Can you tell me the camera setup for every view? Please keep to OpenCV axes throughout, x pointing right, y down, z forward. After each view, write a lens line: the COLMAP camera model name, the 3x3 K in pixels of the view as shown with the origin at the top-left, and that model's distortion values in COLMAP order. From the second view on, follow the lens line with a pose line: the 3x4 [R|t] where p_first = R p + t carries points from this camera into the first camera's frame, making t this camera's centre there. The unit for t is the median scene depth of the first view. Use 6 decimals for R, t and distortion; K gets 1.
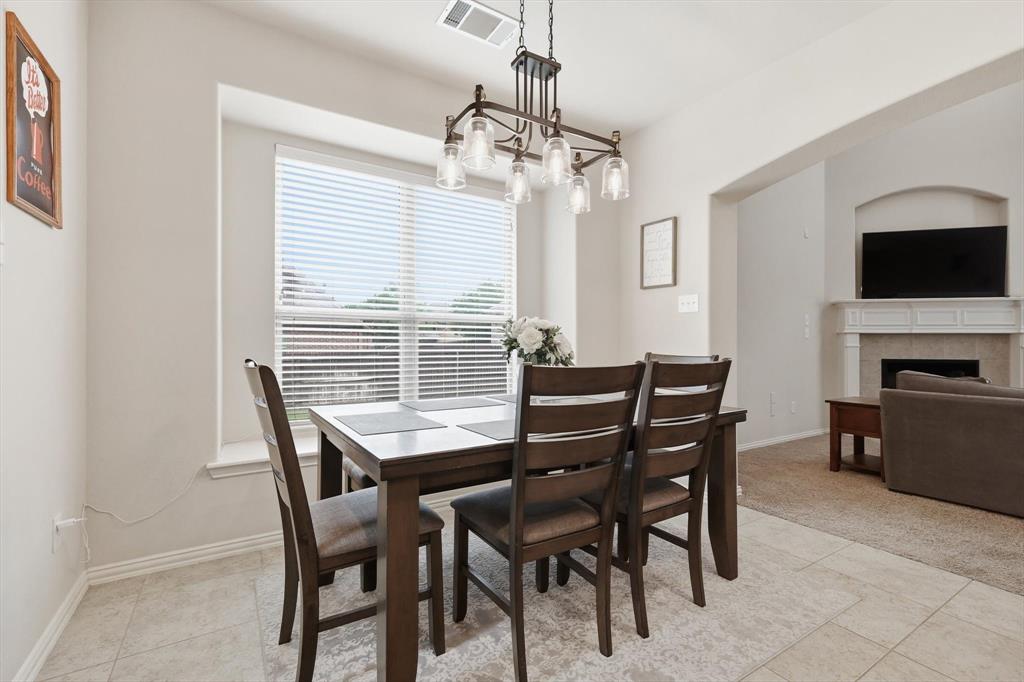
lens RADIAL K [[452.5, 0, 507.8], [0, 452.5, 346.9], [0, 0, 1]] dist [0.001573, 0.000041]
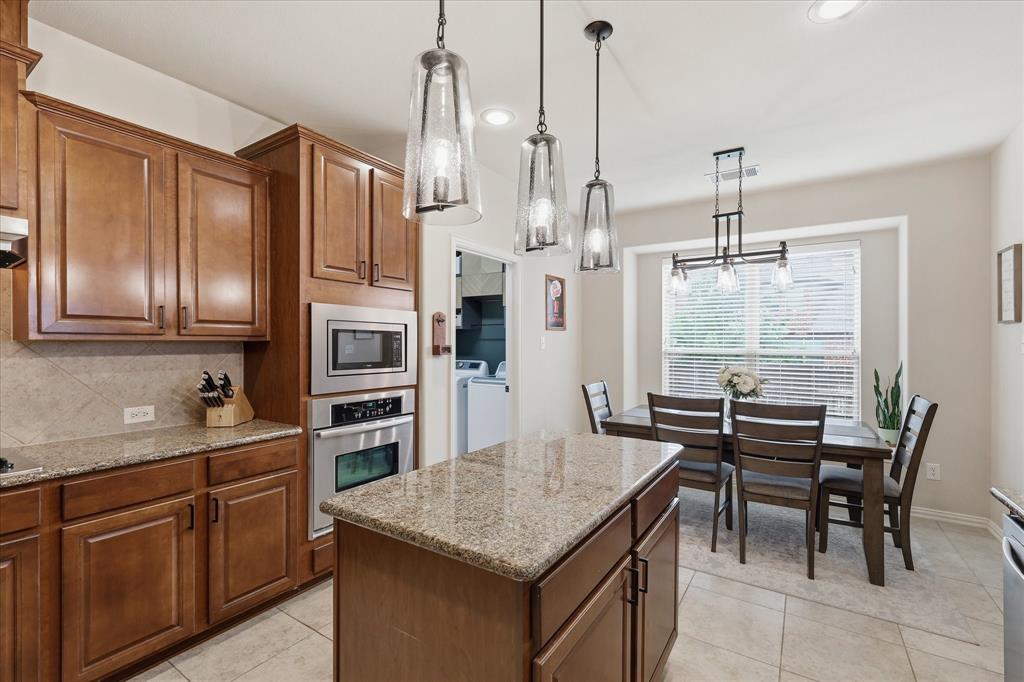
lens RADIAL K [[452.5, 0, 515.5], [0, 452.5, 341.6], [0, 0, 1]] dist [0.001573, 0.000041]
pose [[0.427419, -0.002552, -0.904050, 1.344048], [-0.007856, 0.999948, -0.006537, -0.151057], [0.904020, 0.009897, 0.427377, -0.477455]]
